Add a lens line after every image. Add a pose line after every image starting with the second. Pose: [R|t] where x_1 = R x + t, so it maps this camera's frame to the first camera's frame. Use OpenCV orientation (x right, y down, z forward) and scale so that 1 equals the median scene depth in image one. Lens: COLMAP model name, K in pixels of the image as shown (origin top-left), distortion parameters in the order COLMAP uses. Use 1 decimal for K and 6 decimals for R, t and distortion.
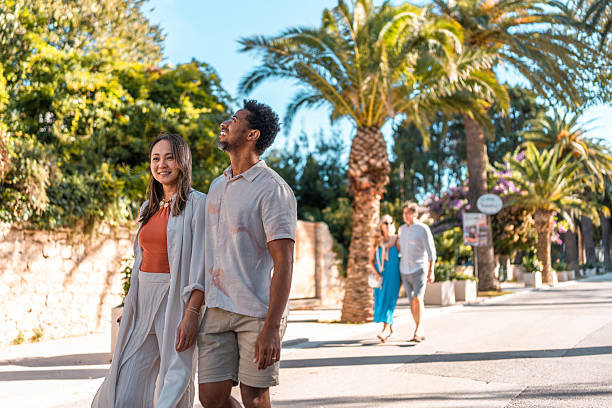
lens RADIAL K [[594.7, 0, 306.0], [0, 594.7, 204.0], [0, 0, 1]] dist [0.011477, 0.008638]
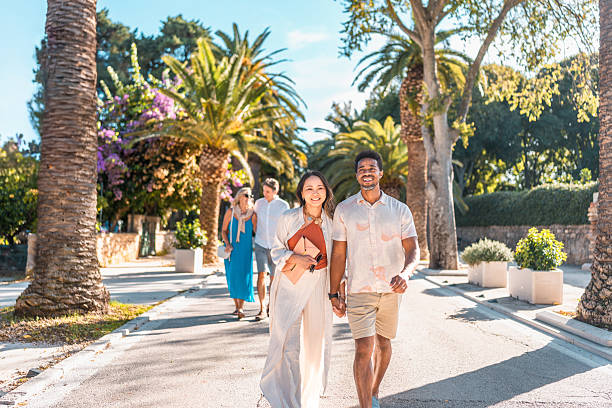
lens RADIAL K [[564.2, 0, 306.0], [0, 564.2, 204.0], [0, 0, 1]] dist [0.001552, -0.000571]
pose [[0.844645, 0.061843, 0.531743, 0.155321], [-0.097281, 0.994498, 0.038863, 0.034093], [-0.526414, -0.084553, 0.846013, 0.412183]]
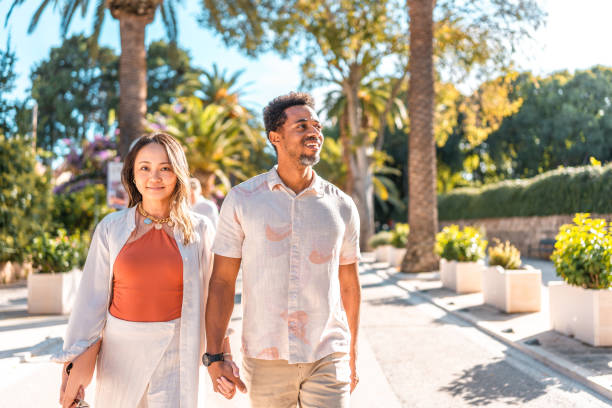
lens RADIAL K [[564.2, 0, 306.0], [0, 564.2, 204.0], [0, 0, 1]] dist [0.001552, -0.000571]
pose [[0.825531, 0.042398, 0.562762, 0.057208], [-0.077915, 0.996187, 0.039243, 0.013573], [-0.558952, -0.076244, 0.825687, 0.218710]]
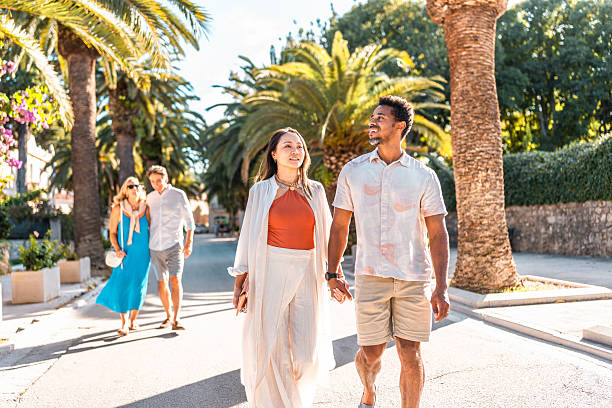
lens RADIAL K [[564.2, 0, 306.0], [0, 564.2, 204.0], [0, 0, 1]] dist [0.001552, -0.000571]
pose [[0.736319, 0.019901, 0.676341, 0.356409], [-0.054253, 0.998086, 0.029696, 0.067196], [-0.674456, -0.058559, 0.735990, 0.740998]]
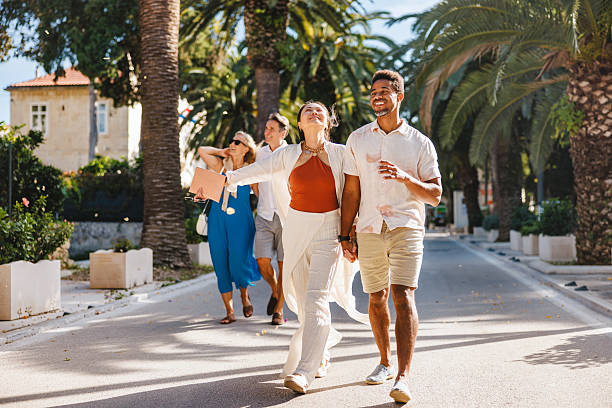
lens RADIAL K [[809.6, 0, 312.6], [0, 809.6, 202.8], [0, 0, 1]] dist [0.008285, 0.015835]
pose [[0.909131, 0.023957, 0.415820, 0.443184], [-0.057355, 0.996034, 0.068014, 0.079303], [-0.412541, -0.085683, 0.906900, 0.799181]]
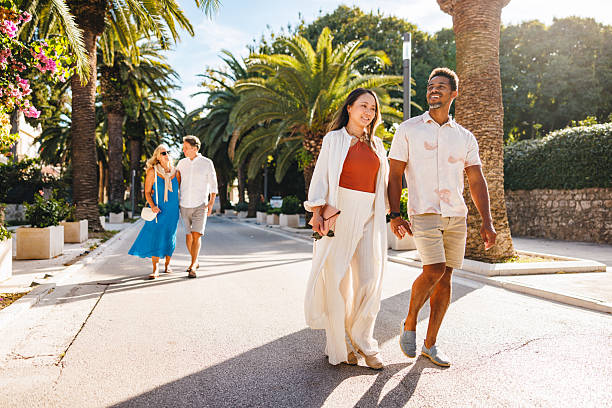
lens RADIAL K [[471.1, 0, 306.0], [0, 471.1, 204.0], [0, 0, 1]] dist [-0.002660, -0.001430]
pose [[0.663884, 0.030583, 0.747210, 0.359033], [-0.104298, 0.993185, 0.052017, 0.079274], [-0.740527, -0.112466, 0.662549, 0.787588]]
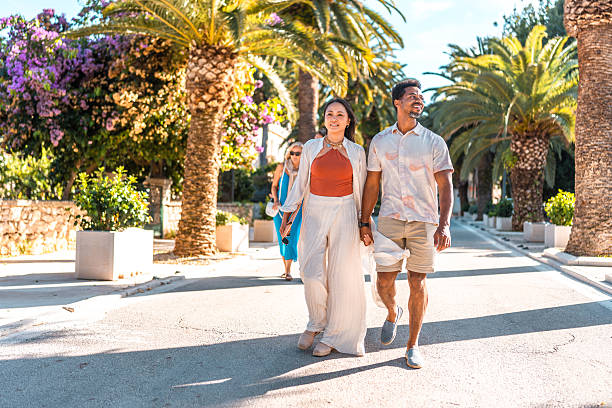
lens RADIAL K [[576.0, 0, 306.0], [0, 576.0, 204.0], [0, 0, 1]] dist [0.000043, -0.000760]
pose [[0.937405, 0.042007, 0.345699, 0.323839], [-0.079885, 0.992165, 0.096059, 0.061293], [-0.338955, -0.117663, 0.933416, 0.623675]]
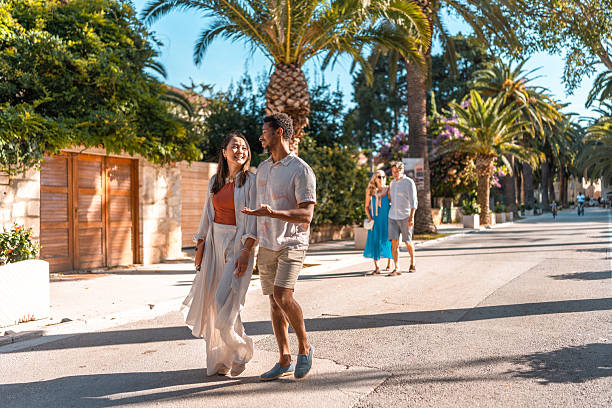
lens RADIAL K [[547.4, 0, 306.0], [0, 547.4, 204.0], [0, 0, 1]] dist [-0.003537, -0.003666]
pose [[0.998789, 0.000717, 0.049201, 0.036124], [-0.005652, 0.994948, 0.100231, 0.000865], [-0.048881, -0.100387, 0.993747, 0.049039]]
